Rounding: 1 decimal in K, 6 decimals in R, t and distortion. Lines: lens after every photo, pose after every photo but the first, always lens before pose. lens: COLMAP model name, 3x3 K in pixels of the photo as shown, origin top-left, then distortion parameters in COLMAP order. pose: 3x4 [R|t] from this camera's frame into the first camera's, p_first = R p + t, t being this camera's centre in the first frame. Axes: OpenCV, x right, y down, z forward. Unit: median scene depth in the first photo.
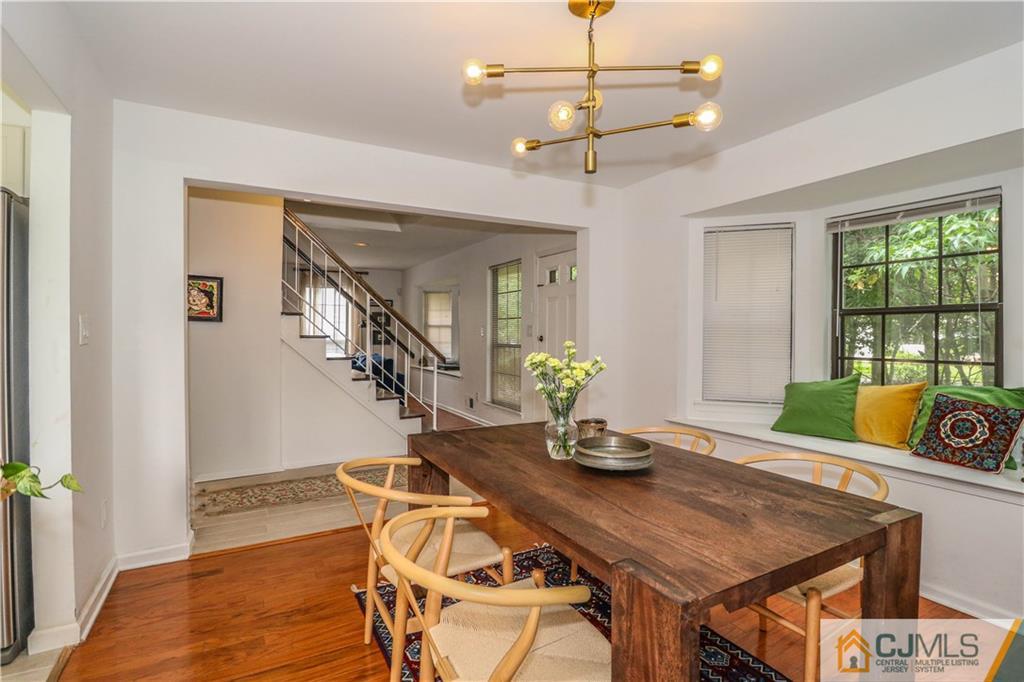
lens RADIAL K [[484.7, 0, 505.7], [0, 484.7, 338.0], [0, 0, 1]] dist [-0.001126, -0.009988]
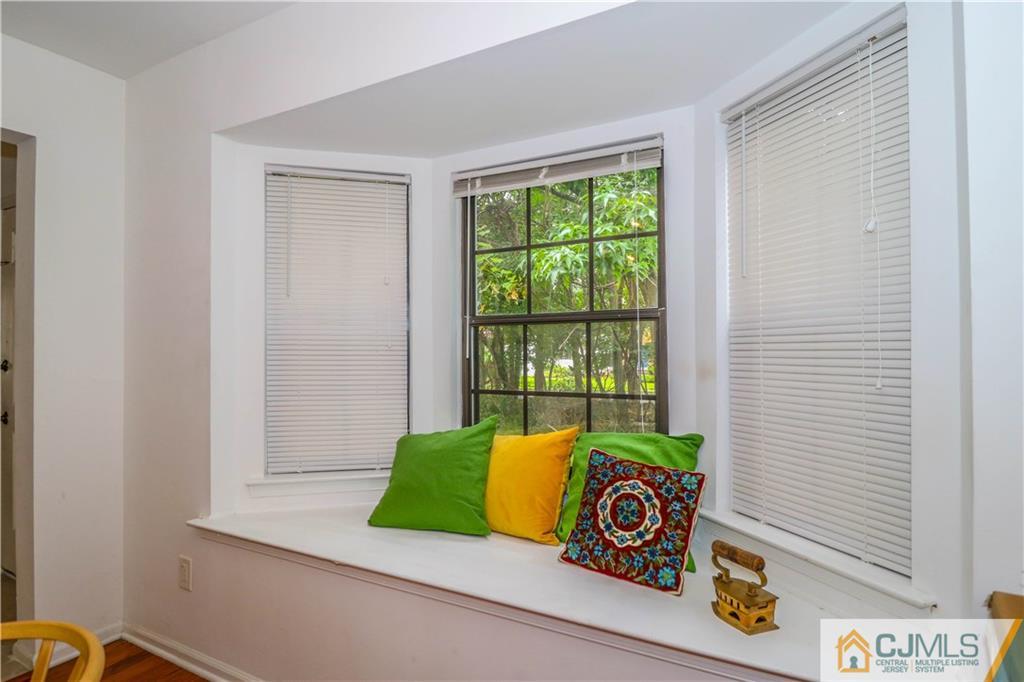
lens RADIAL K [[539.7, 0, 491.1], [0, 539.7, 347.2], [0, 0, 1]] dist [-0.000262, -0.000088]
pose [[0.844354, -0.002284, 0.535781, 0.406667], [0.011423, 0.999840, -0.013740, -0.009343], [-0.535664, 0.017722, 0.844245, 0.470641]]
